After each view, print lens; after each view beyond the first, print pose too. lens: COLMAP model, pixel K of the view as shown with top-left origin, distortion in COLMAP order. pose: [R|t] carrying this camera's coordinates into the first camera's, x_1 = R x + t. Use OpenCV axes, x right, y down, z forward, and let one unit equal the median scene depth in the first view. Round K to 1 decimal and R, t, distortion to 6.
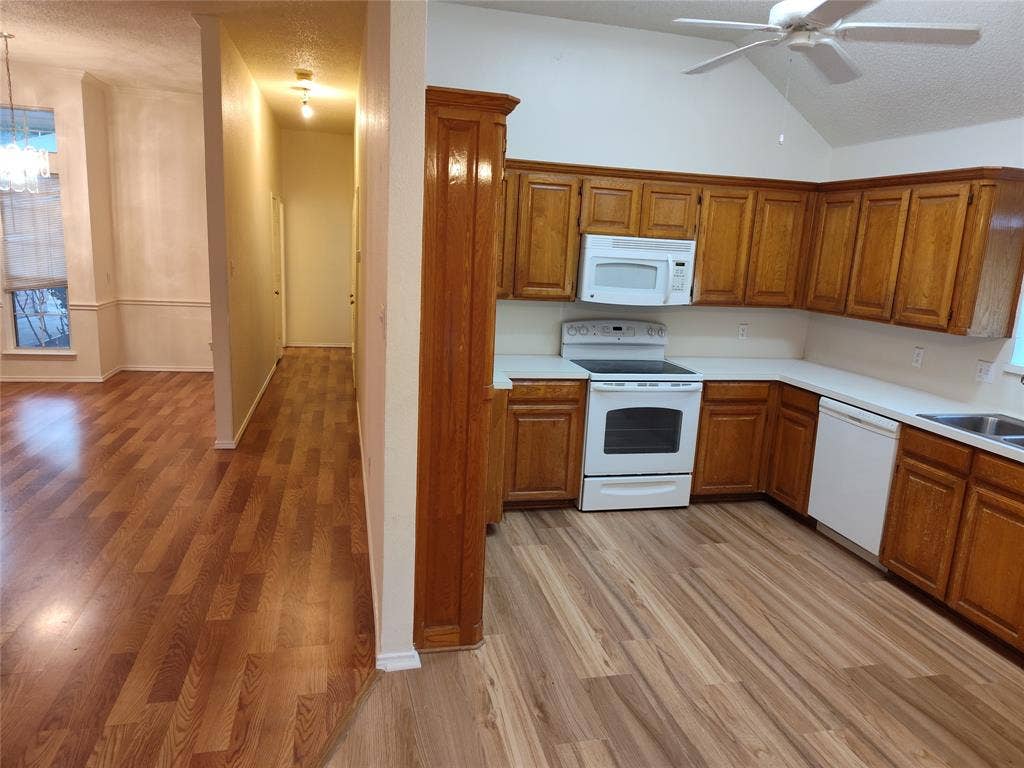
lens RADIAL K [[695.6, 0, 521.4], [0, 695.6, 392.3], [0, 0, 1]] dist [0.045343, -0.047120]
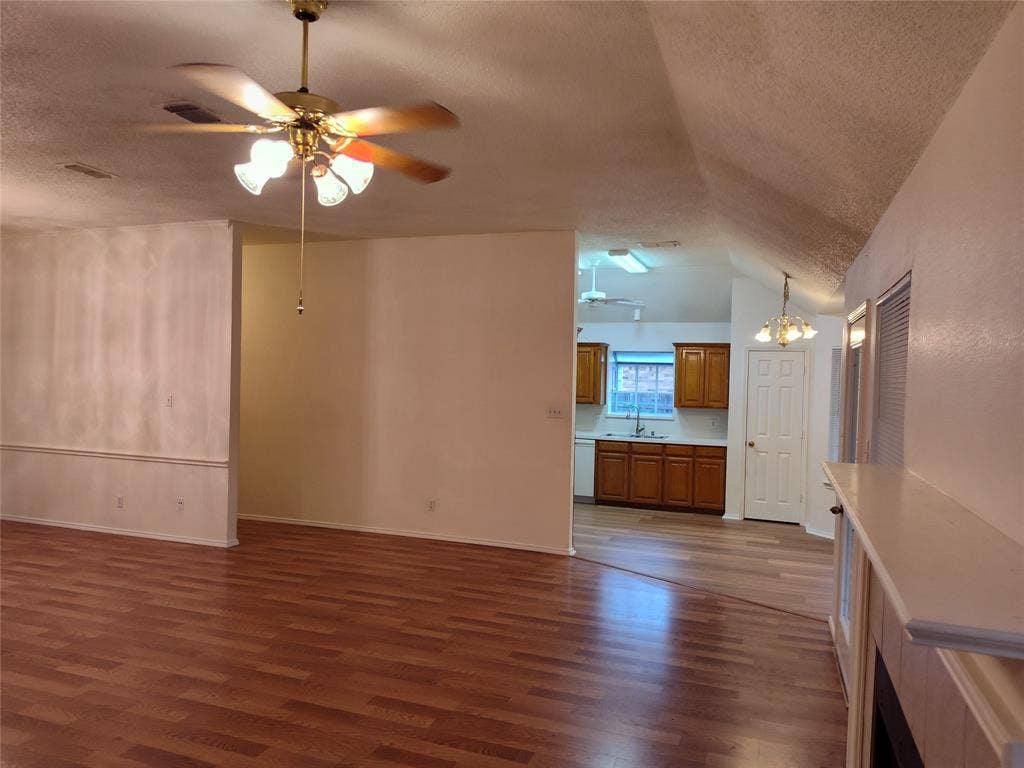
lens RADIAL K [[702.9, 0, 513.1], [0, 702.9, 390.5], [0, 0, 1]] dist [0.041818, -0.038970]
pose [[0.564259, -0.058869, 0.823497, -1.606032], [0.180026, 0.982226, -0.053138, -0.048104], [-0.805731, 0.178234, 0.564827, -0.213316]]
